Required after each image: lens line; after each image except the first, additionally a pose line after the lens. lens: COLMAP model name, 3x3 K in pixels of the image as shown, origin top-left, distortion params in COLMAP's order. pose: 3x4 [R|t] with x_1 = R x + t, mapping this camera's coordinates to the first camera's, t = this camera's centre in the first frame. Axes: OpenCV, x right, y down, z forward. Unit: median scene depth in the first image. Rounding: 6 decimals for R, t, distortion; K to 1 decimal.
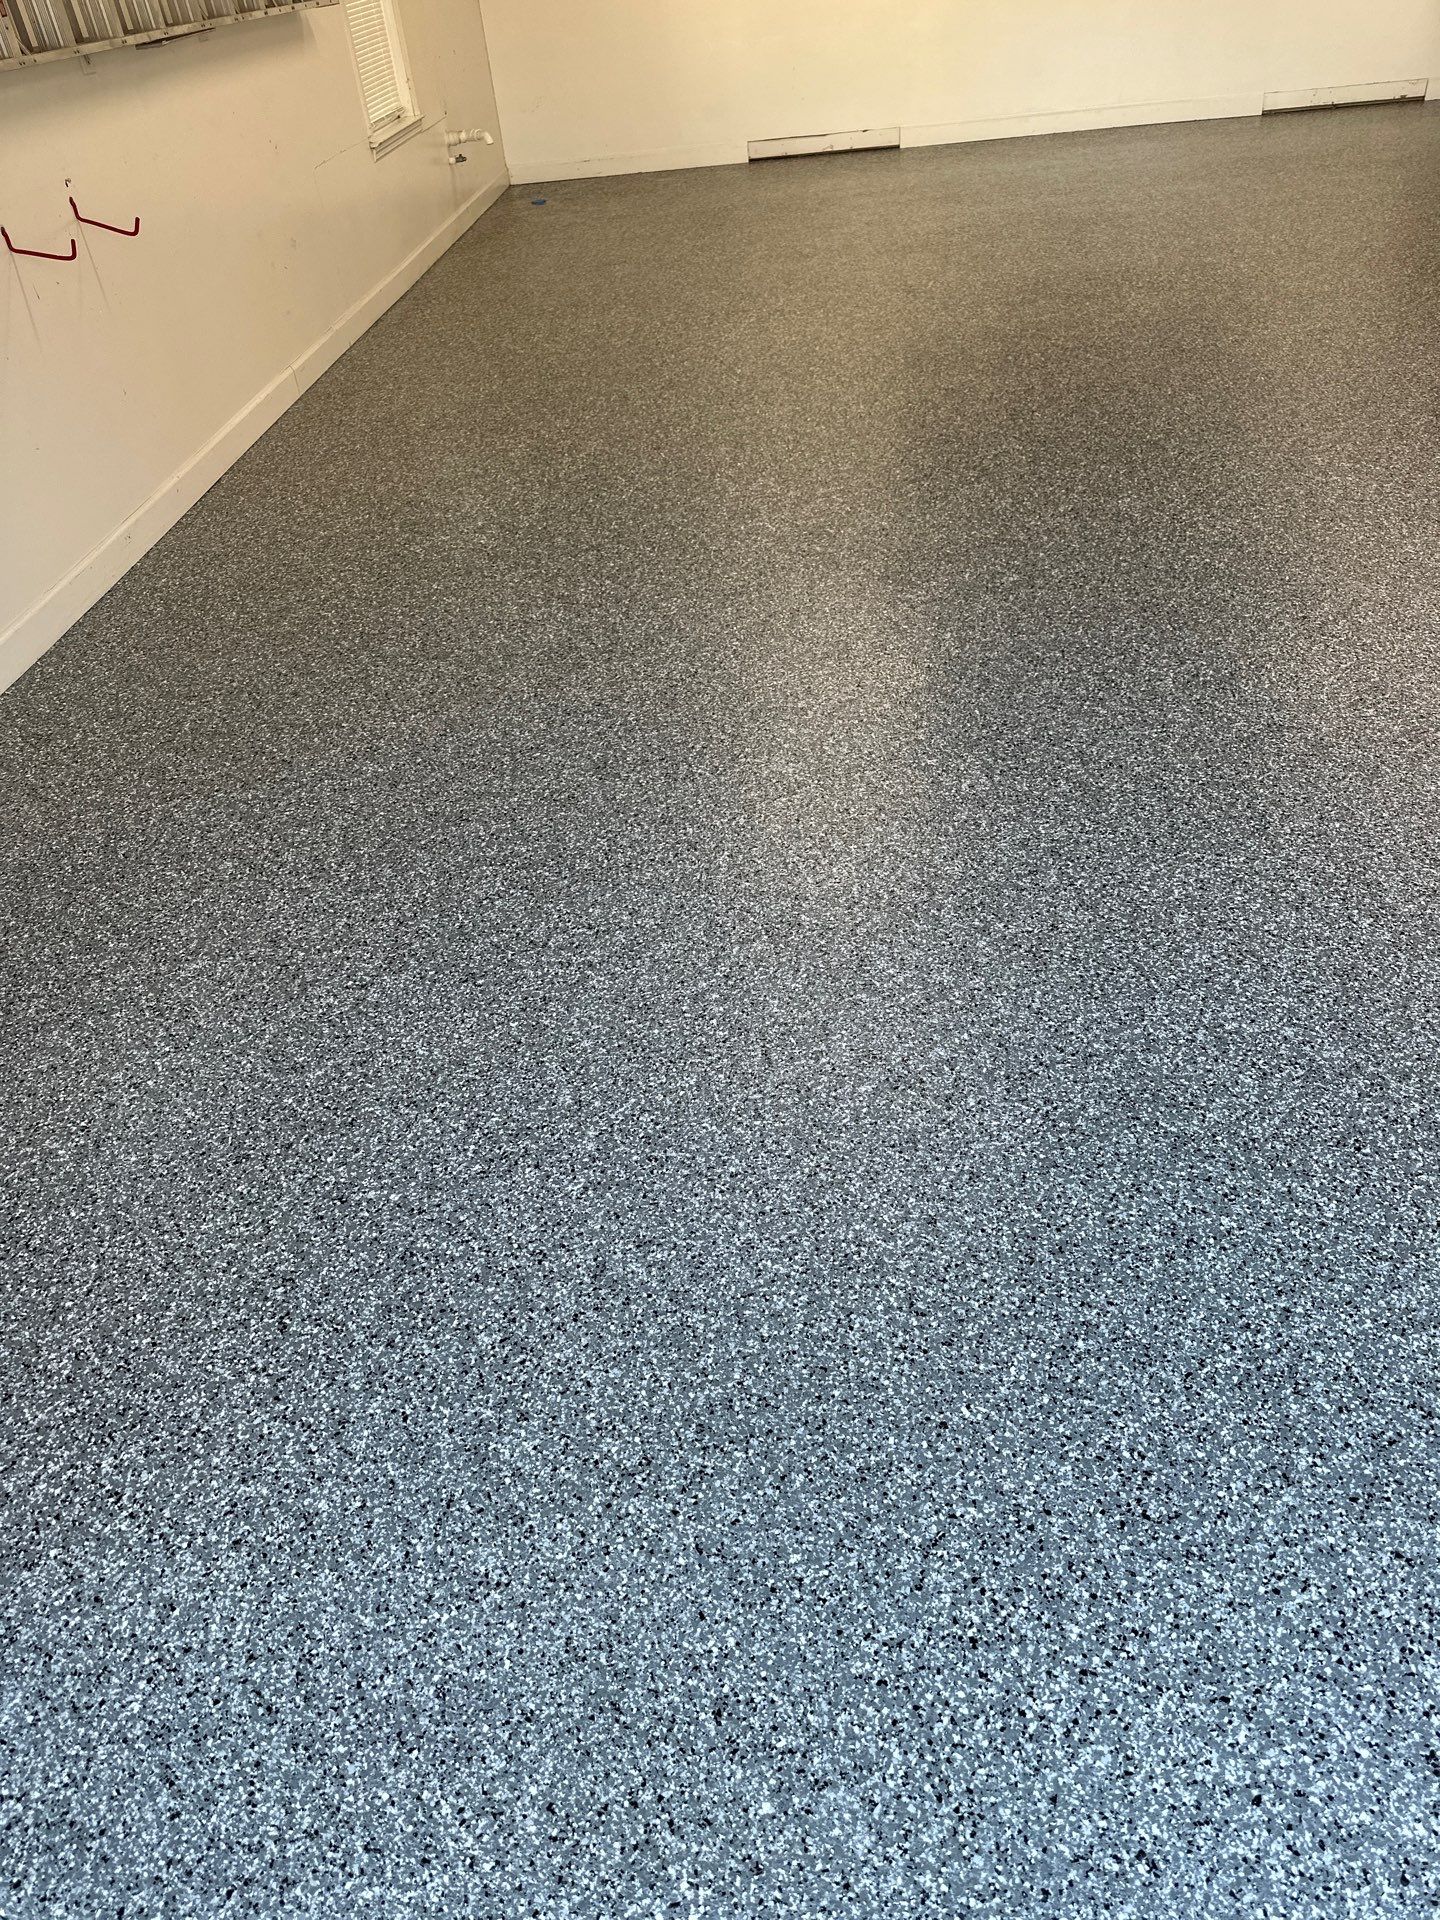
lens RADIAL K [[1345.5, 0, 726.8], [0, 1345.5, 962.6], [0, 0, 1]] dist [0.040300, -0.047853]
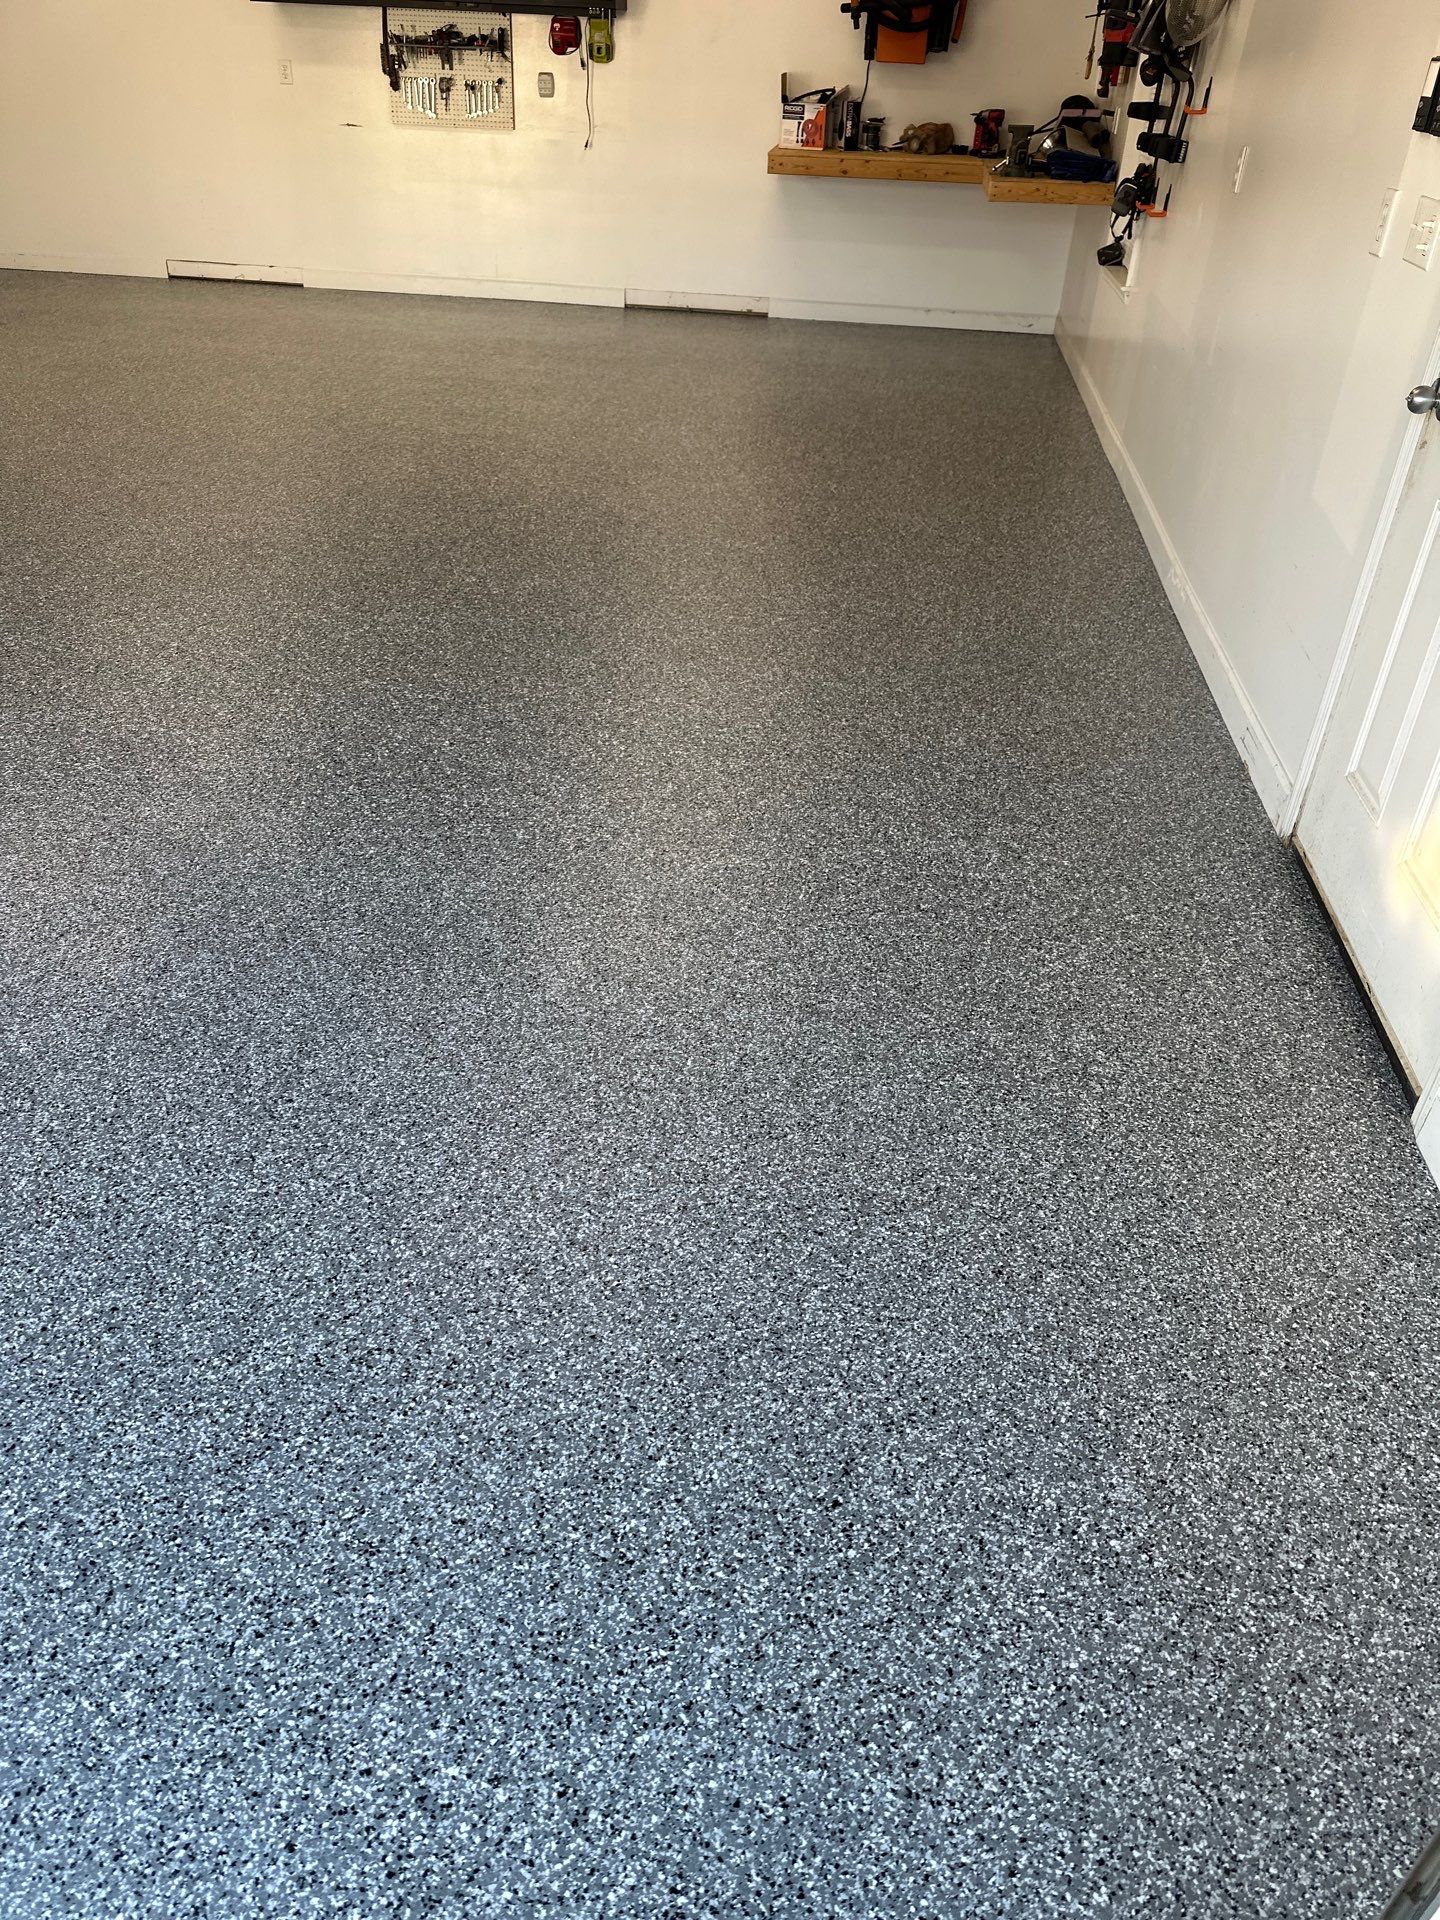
lens RADIAL K [[1345.5, 0, 711.4], [0, 1345.5, 974.7], [0, 0, 1]] dist [0.040300, -0.047853]
pose [[0.988918, 0.147850, 0.013434, 2.133653], [-0.146550, 0.986661, -0.070872, -0.151296], [-0.023734, 0.068118, 0.997395, -0.155994]]
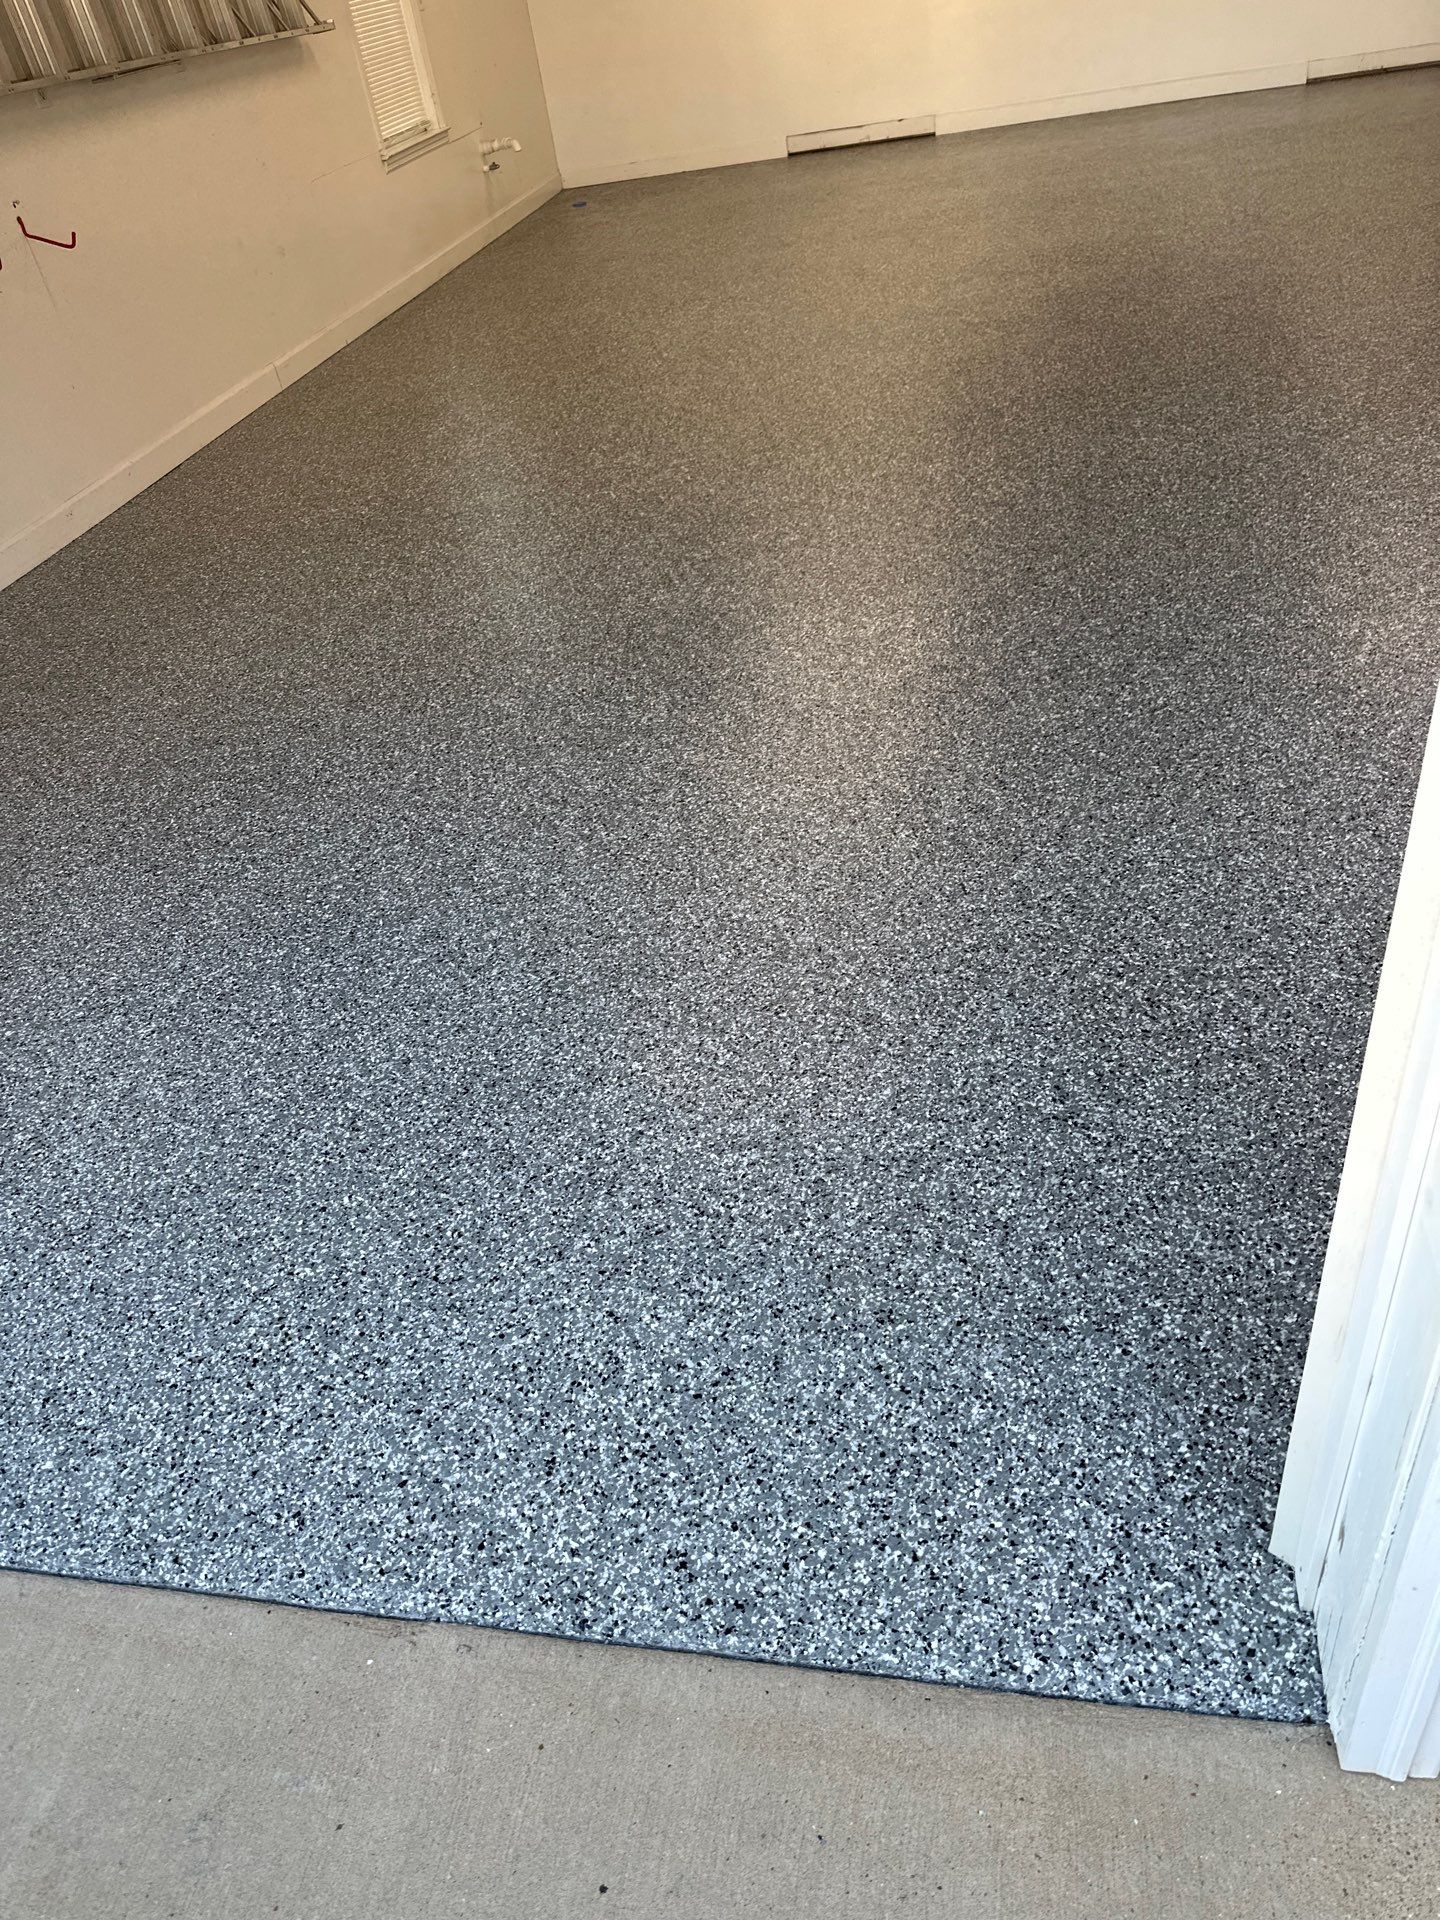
lens RADIAL K [[1345.5, 0, 718.0], [0, 1345.5, 967.6], [0, 0, 1]] dist [0.040300, -0.047853]
pose [[0.990705, 0.031622, -0.132298, 0.503414], [-0.031250, 0.999500, 0.004886, 0.084831], [0.132386, -0.000706, 0.991198, -0.106241]]
